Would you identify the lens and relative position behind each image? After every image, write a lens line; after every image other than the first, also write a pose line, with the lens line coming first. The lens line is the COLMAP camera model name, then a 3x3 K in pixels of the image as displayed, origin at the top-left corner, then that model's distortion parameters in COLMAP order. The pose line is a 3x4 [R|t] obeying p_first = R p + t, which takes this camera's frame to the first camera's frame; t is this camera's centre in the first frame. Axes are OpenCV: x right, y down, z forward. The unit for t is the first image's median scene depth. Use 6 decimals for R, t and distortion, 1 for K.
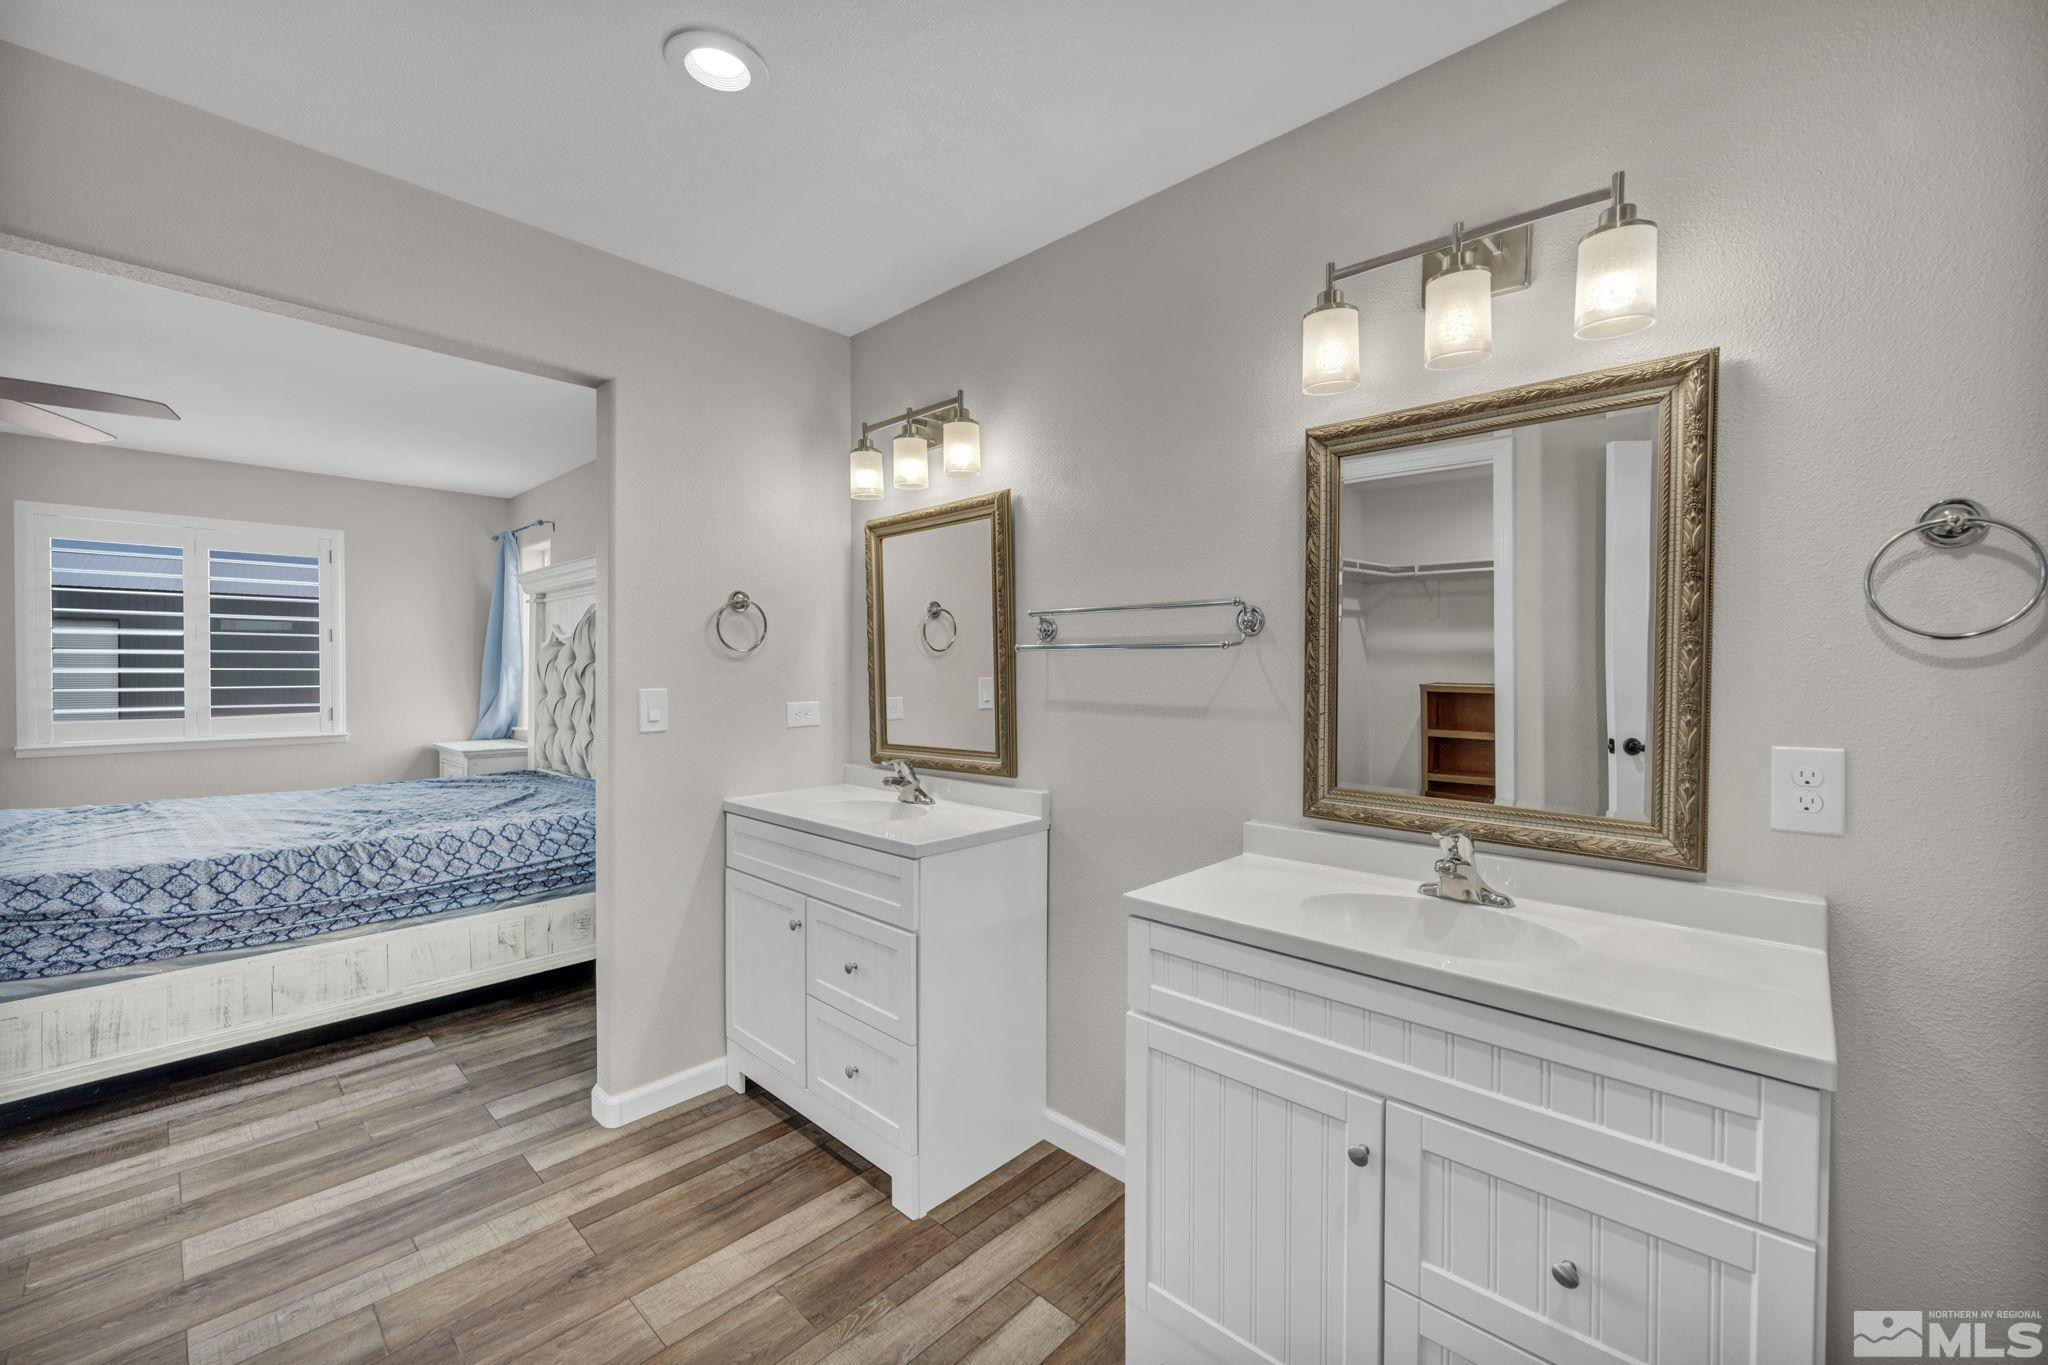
lens RADIAL K [[825.3, 0, 1023.6], [0, 825.3, 676.9], [0, 0, 1]] dist [-0.001171, 0.000070]
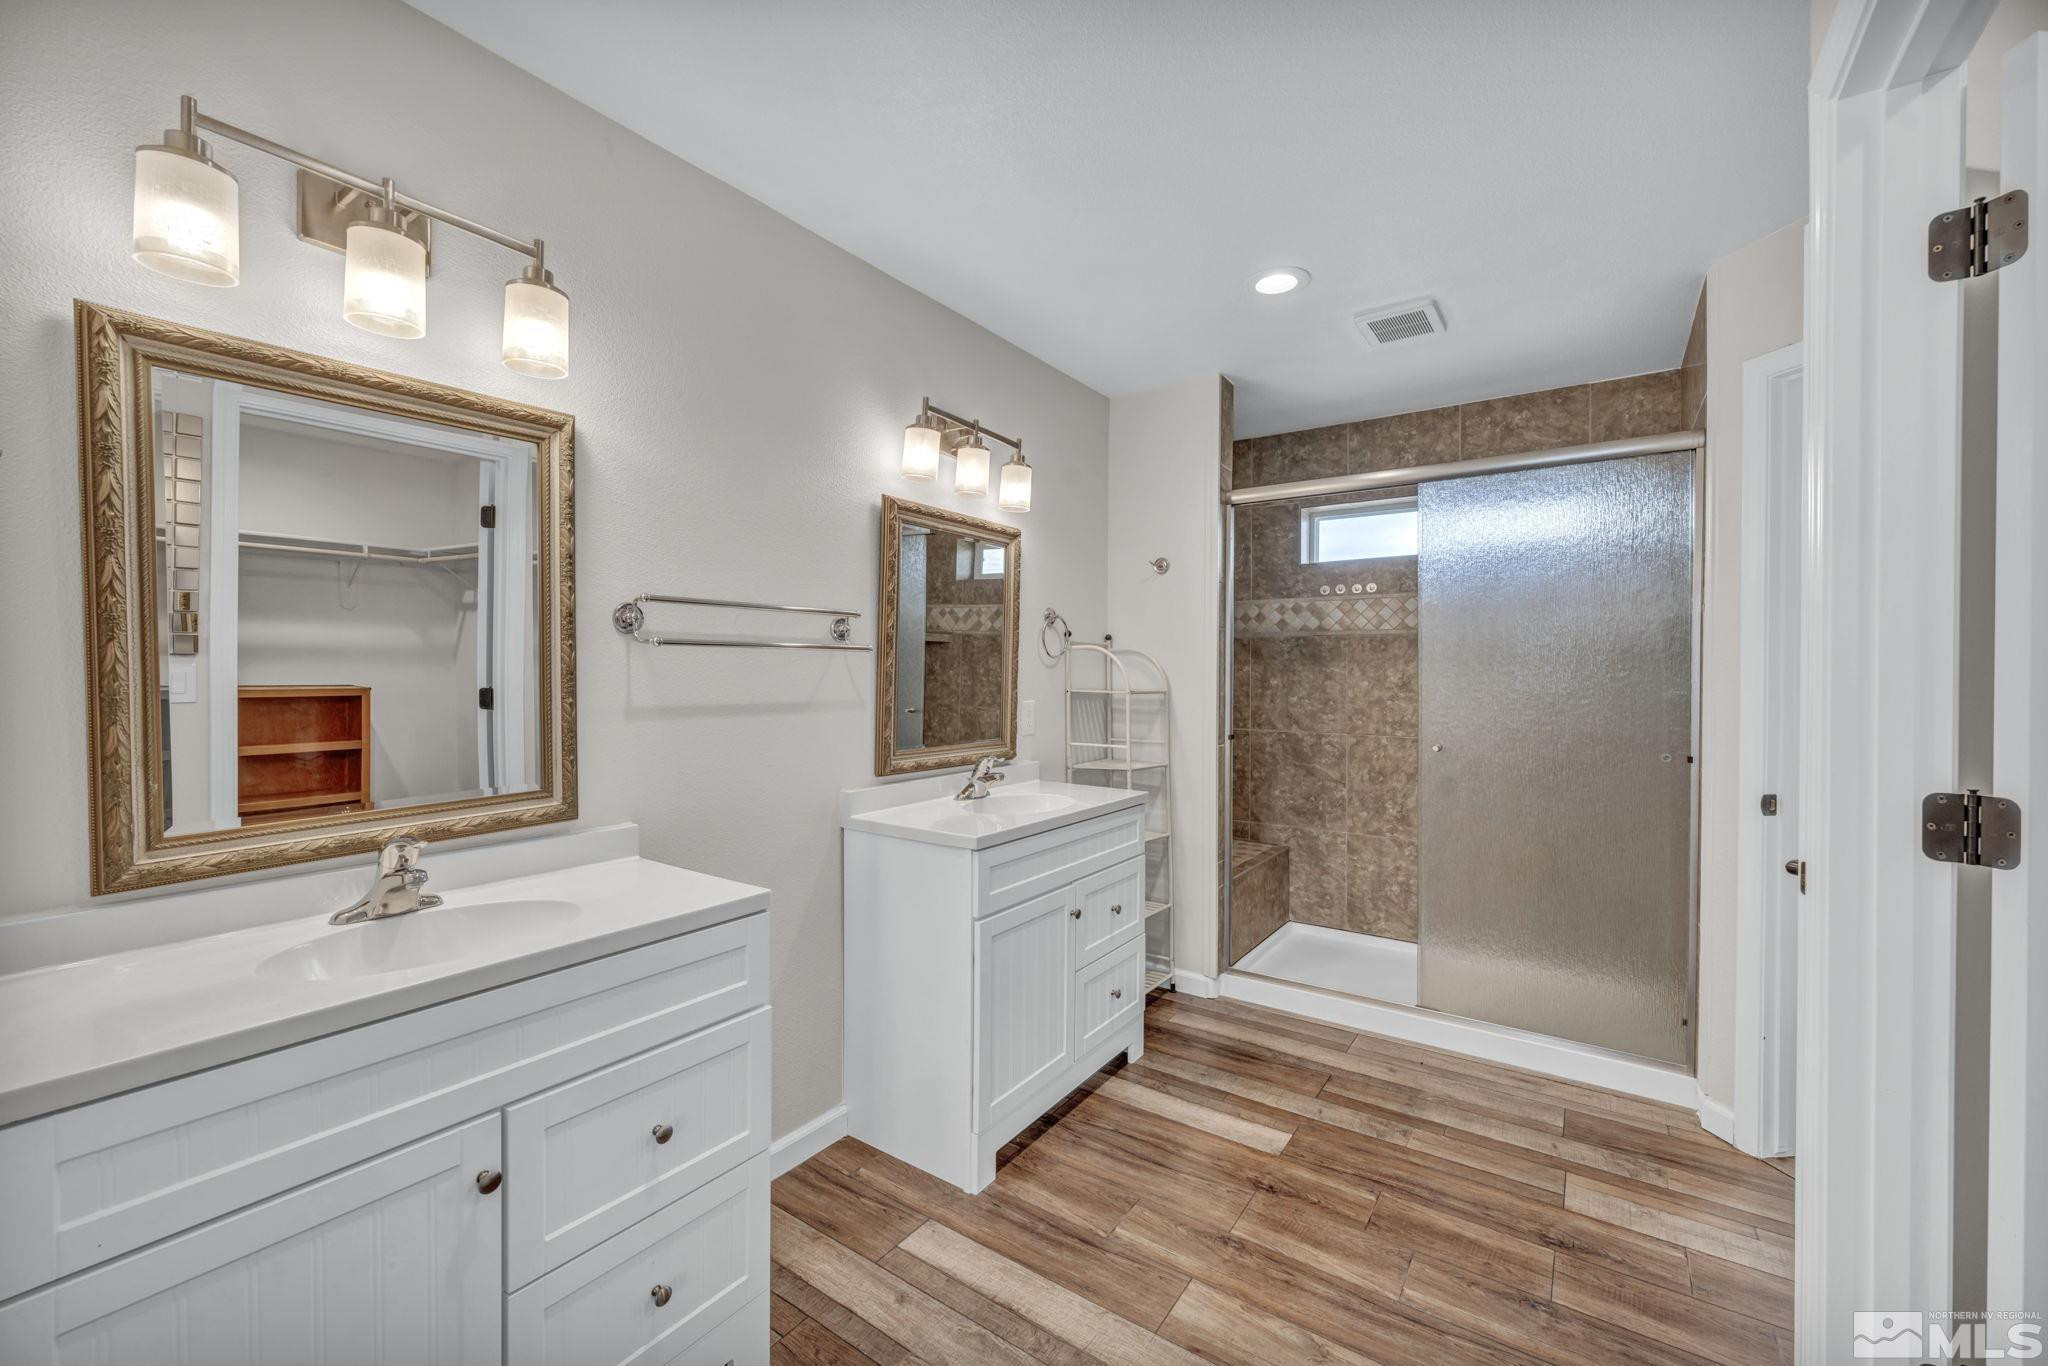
lens RADIAL K [[824.8, 0, 1001.4], [0, 824.8, 682.3], [0, 0, 1]] dist [-0.000604, -0.000267]
pose [[-0.120852, -0.021843, 0.992430, -0.794145], [0.004615, 0.999735, 0.022566, -0.012396], [-0.992660, 0.007307, -0.120719, 0.739954]]
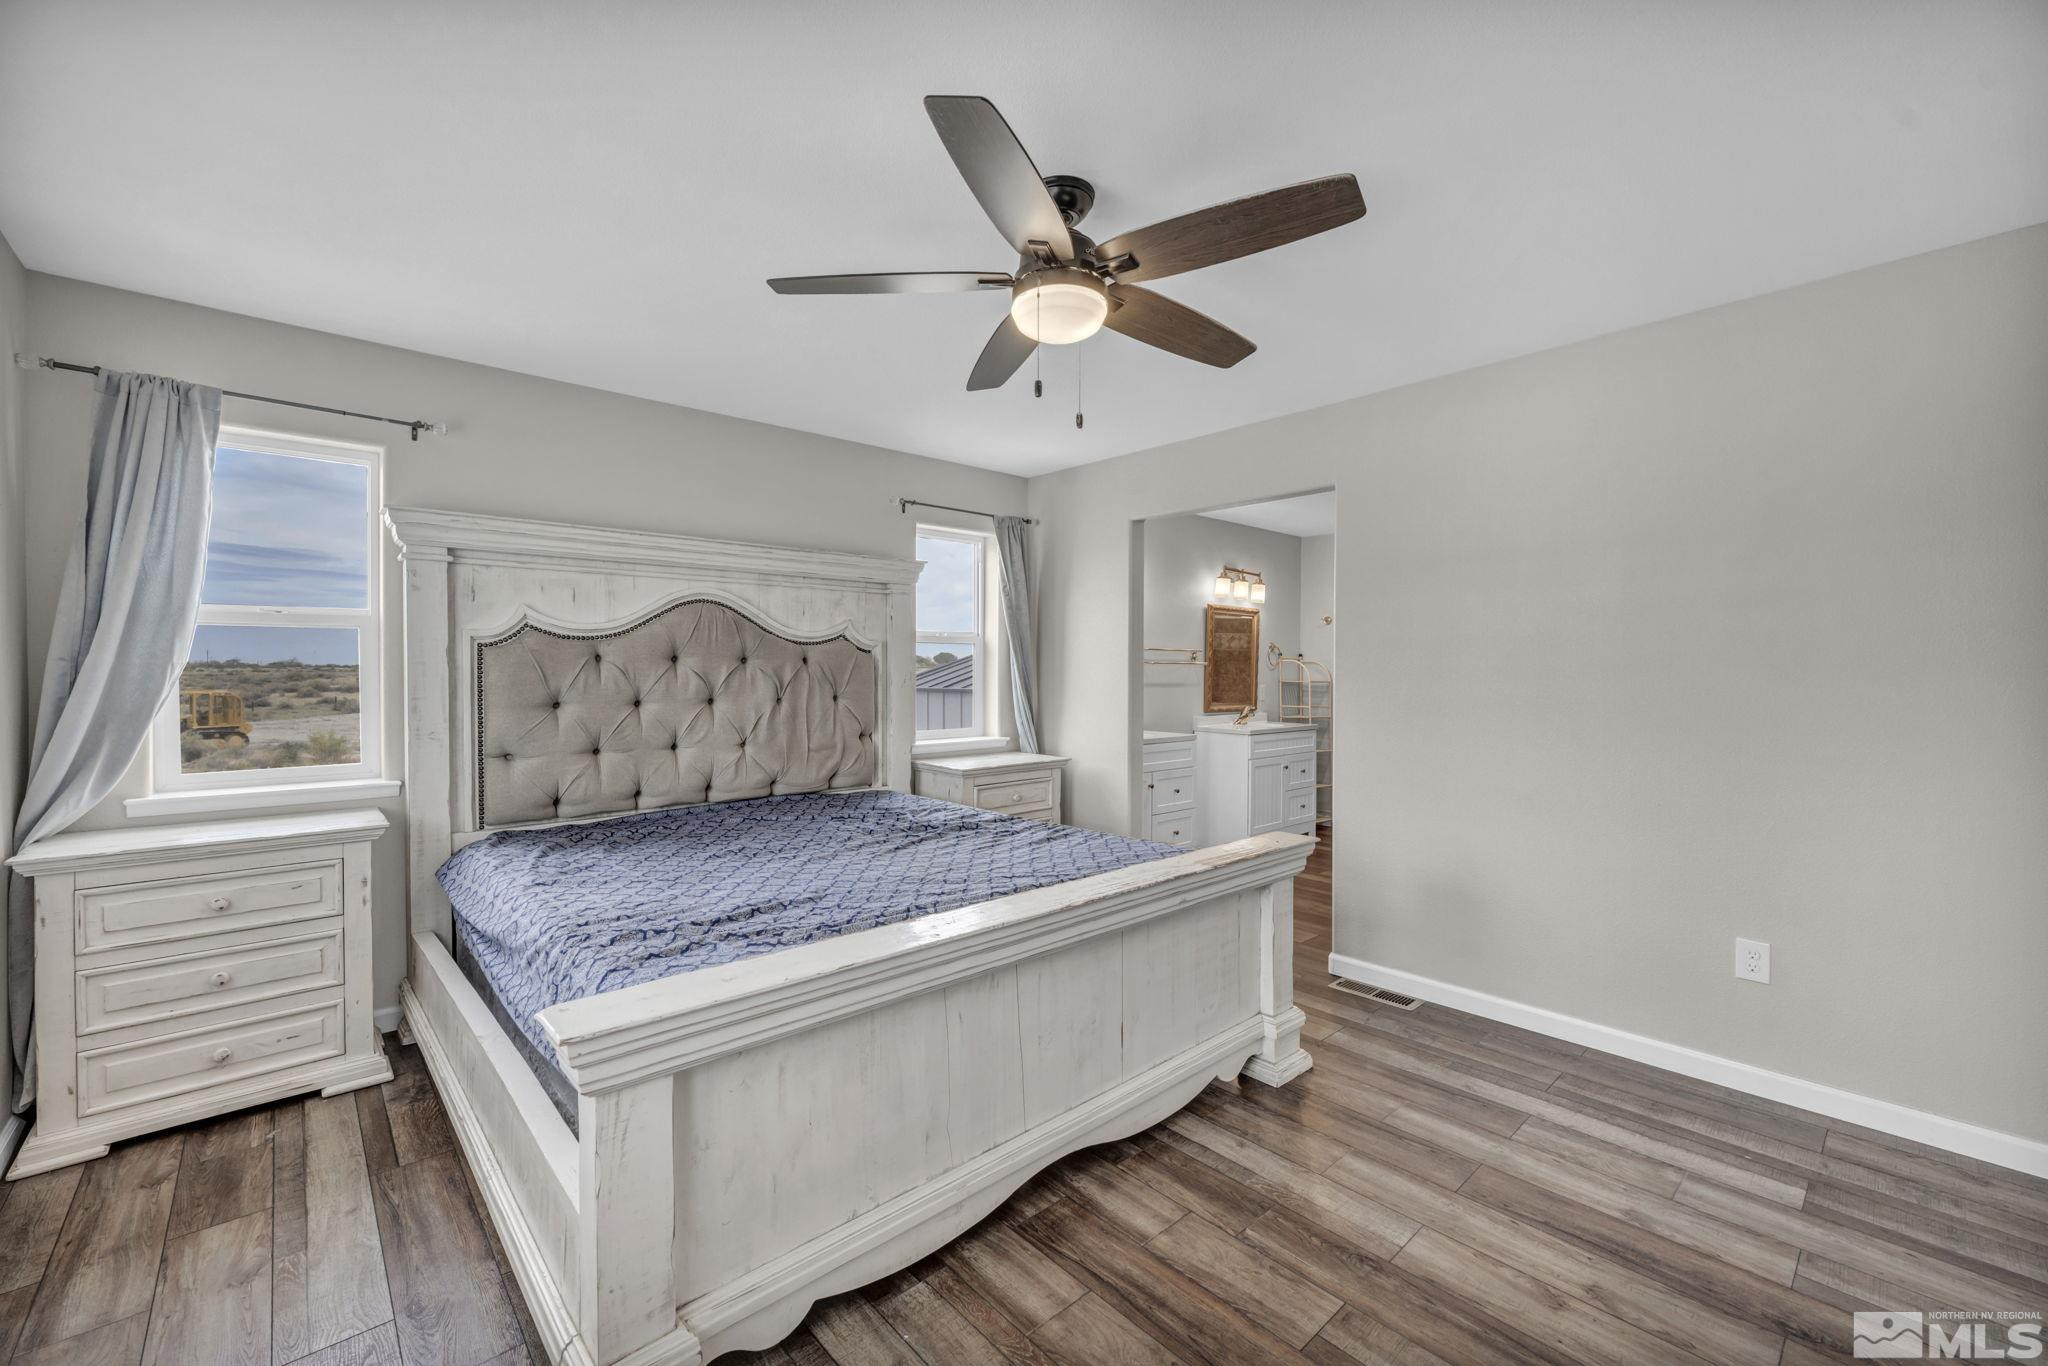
lens RADIAL K [[825.3, 0, 1023.6], [0, 825.3, 677.4], [0, 0, 1]] dist [-0.001171, 0.000070]
pose [[0.083710, -0.021111, 0.996266, -2.510257], [0.004520, 0.999773, 0.020805, -0.047146], [-0.996480, 0.002761, 0.083787, 1.143143]]
